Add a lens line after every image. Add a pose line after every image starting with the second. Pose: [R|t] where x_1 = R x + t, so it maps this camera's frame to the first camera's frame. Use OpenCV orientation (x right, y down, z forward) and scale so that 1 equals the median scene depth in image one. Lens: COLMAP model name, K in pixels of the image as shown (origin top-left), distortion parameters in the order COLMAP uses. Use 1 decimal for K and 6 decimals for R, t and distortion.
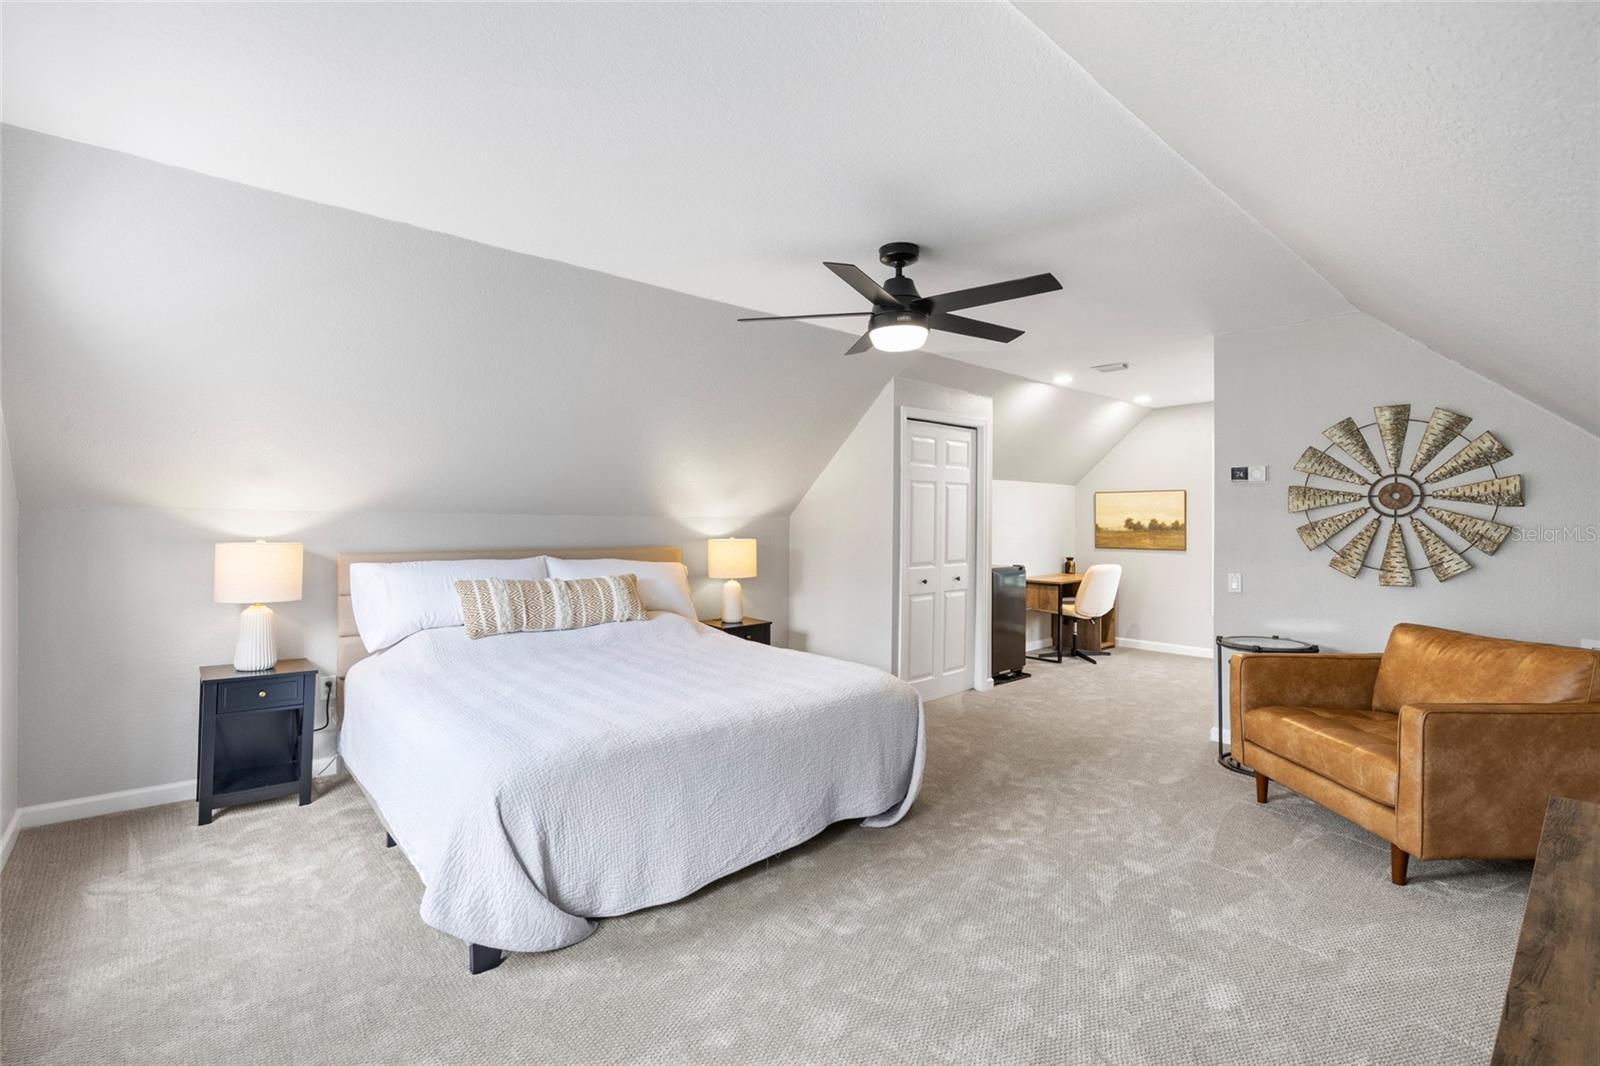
lens RADIAL K [[693.8, 0, 797.2], [0, 693.8, 516.9], [0, 0, 1]] dist [-0.005099, -0.000860]
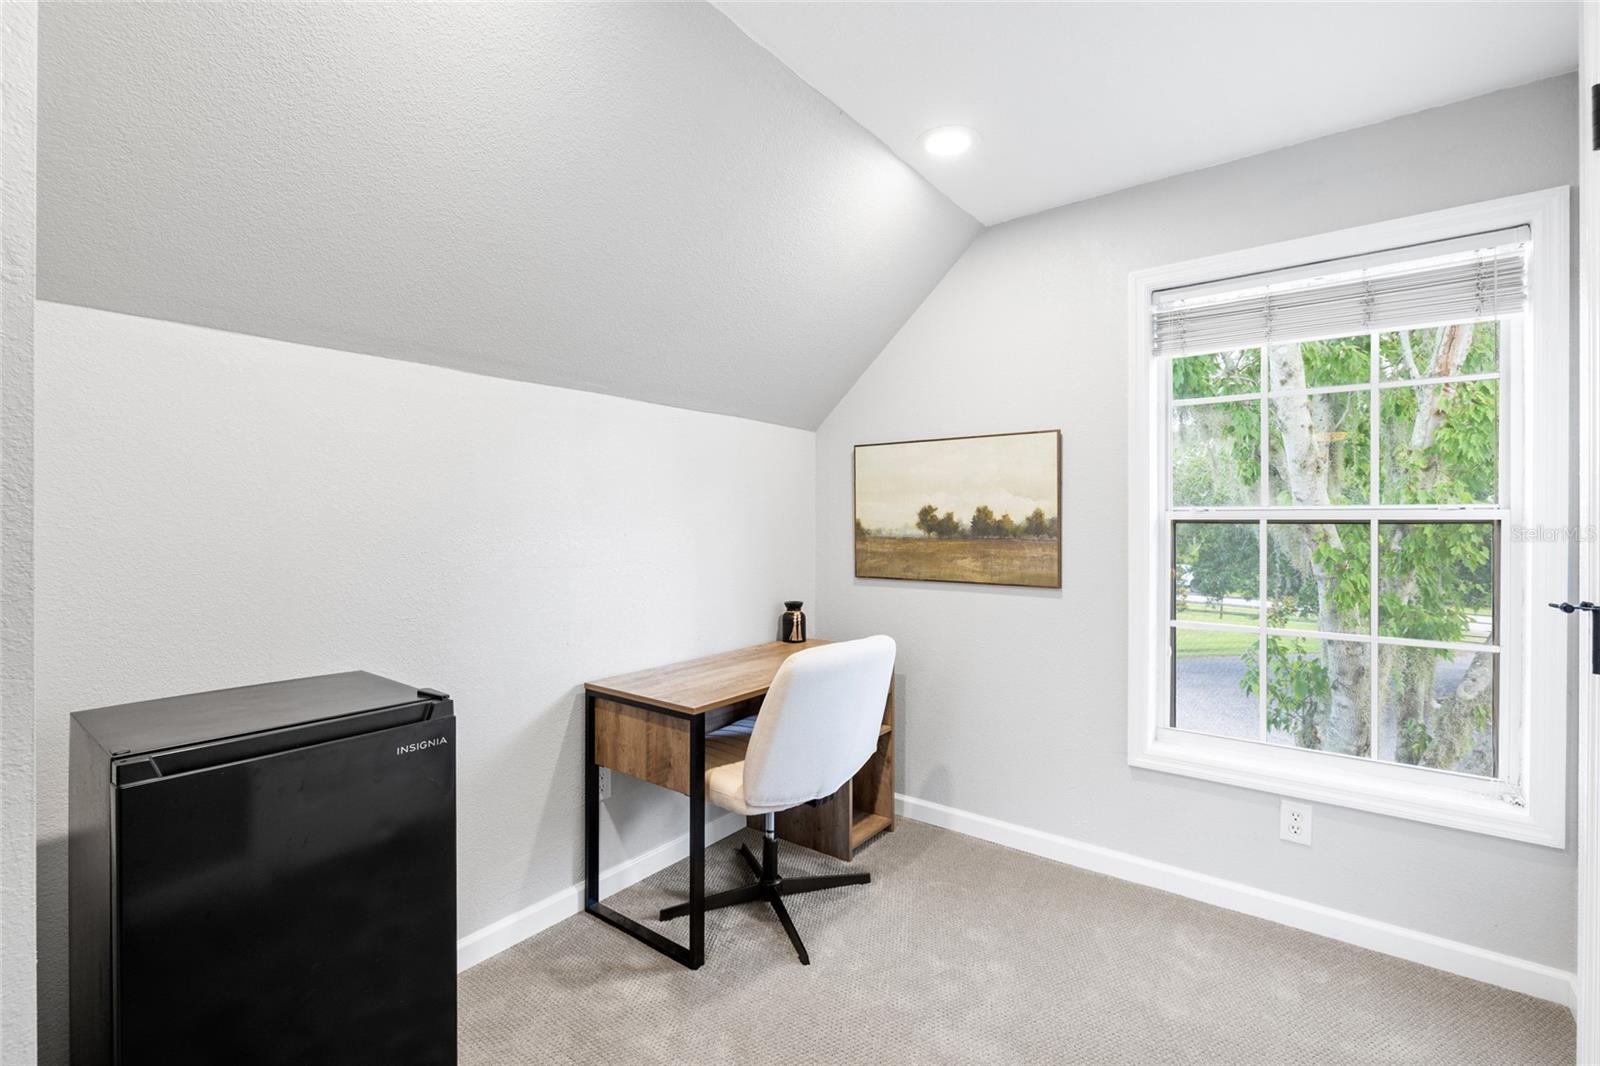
lens RADIAL K [[693.8, 0, 802.4], [0, 693.8, 521.9], [0, 0, 1]] dist [-0.005099, -0.000860]
pose [[0.979531, -0.000579, 0.201291, 0.330634], [-0.000122, 0.999994, 0.003473, 0.010145], [-0.201292, -0.003427, 0.979525, 0.627258]]
